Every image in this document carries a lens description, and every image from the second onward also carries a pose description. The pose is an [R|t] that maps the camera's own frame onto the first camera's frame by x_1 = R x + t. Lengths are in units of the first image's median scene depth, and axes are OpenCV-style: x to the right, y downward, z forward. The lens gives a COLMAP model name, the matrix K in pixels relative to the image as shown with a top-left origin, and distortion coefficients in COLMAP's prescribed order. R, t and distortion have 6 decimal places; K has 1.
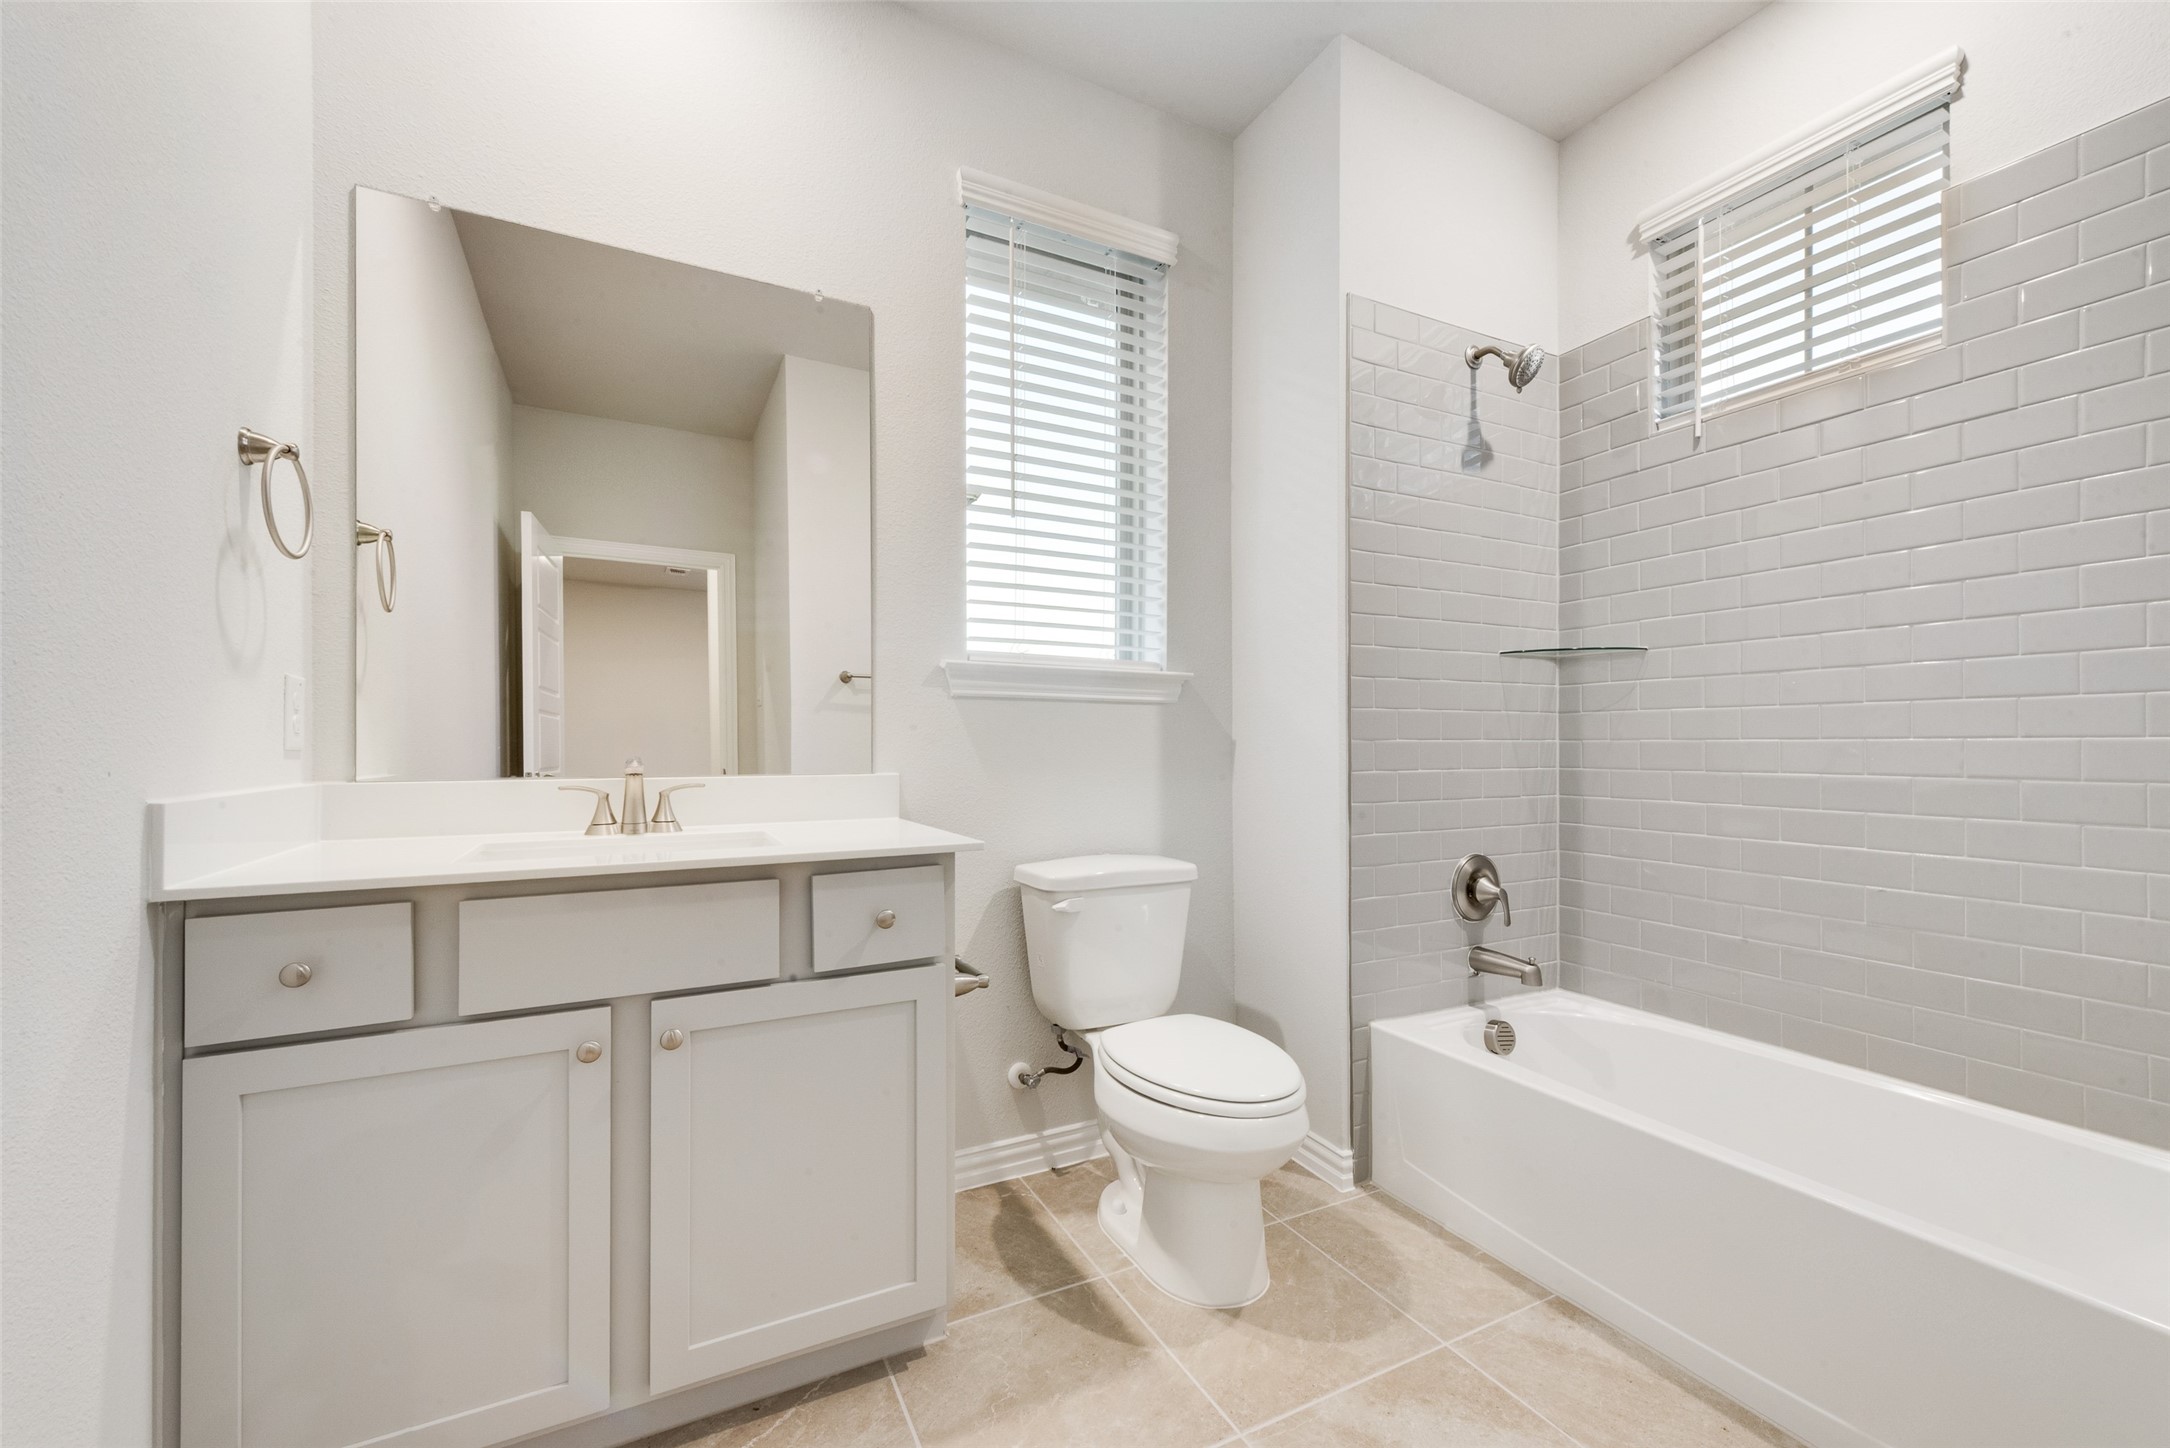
lens RADIAL K [[873.4, 0, 1079.9], [0, 873.4, 763.8], [0, 0, 1]] dist [0.000253, -0.000225]
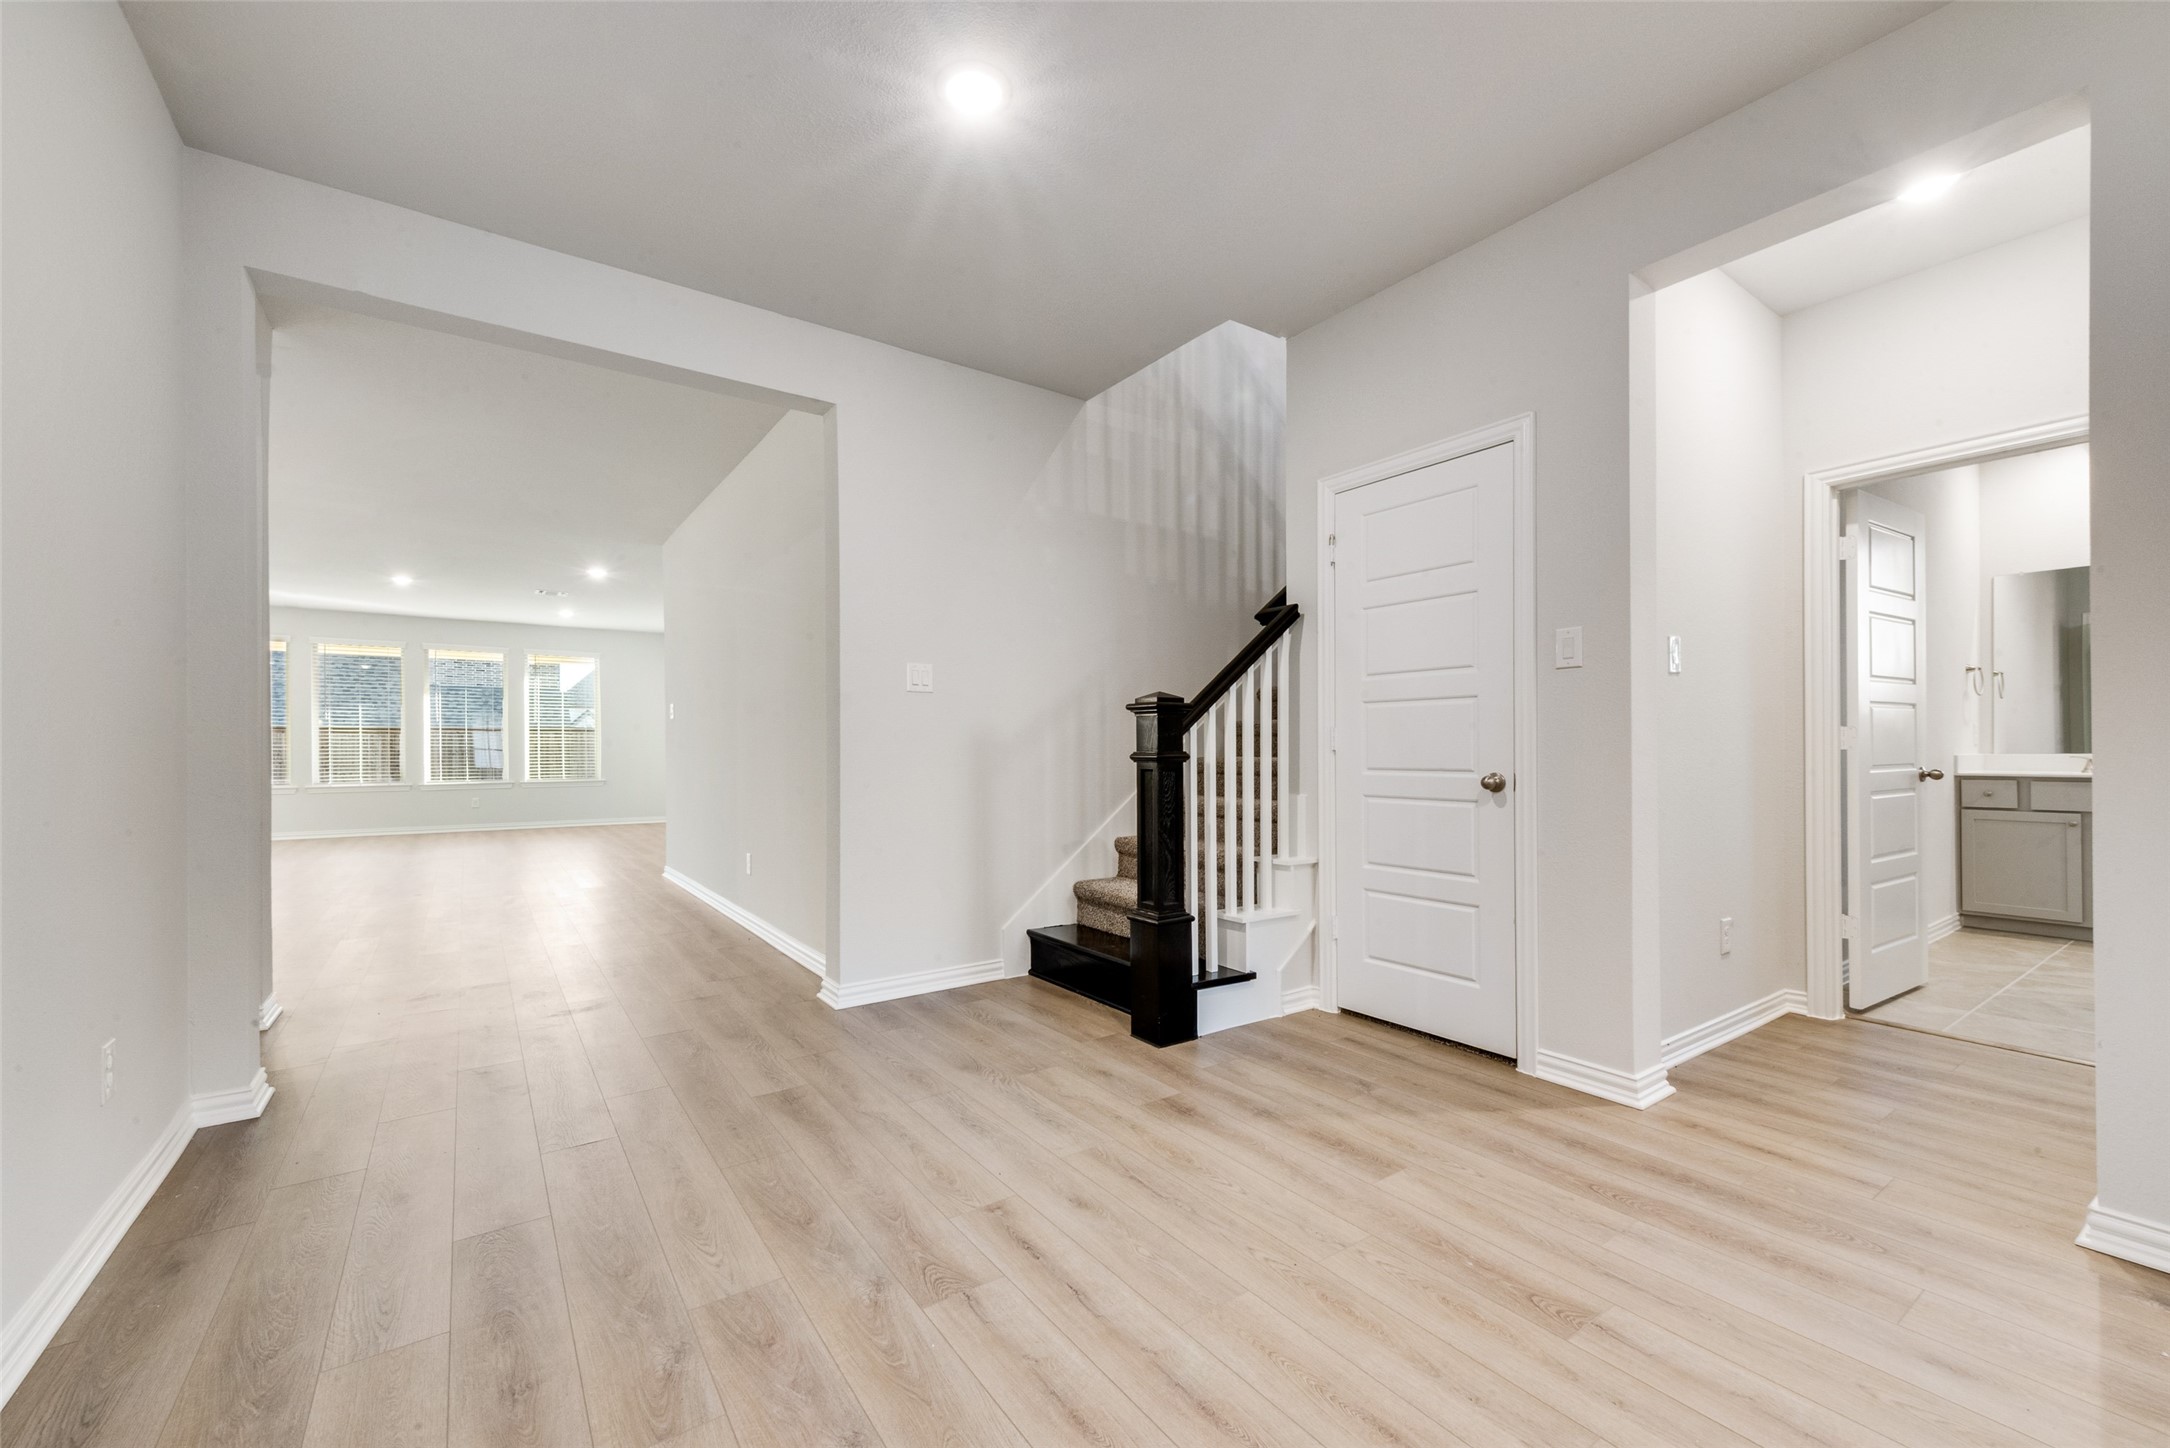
lens RADIAL K [[873.4, 0, 1079.9], [0, 873.4, 763.8], [0, 0, 1]] dist [0.000253, -0.000225]
pose [[0.130488, 0.004559, -0.991439, 2.747281], [-0.001190, 0.999989, 0.004441, 0.066010], [0.991449, 0.000601, 0.130492, -3.930046]]
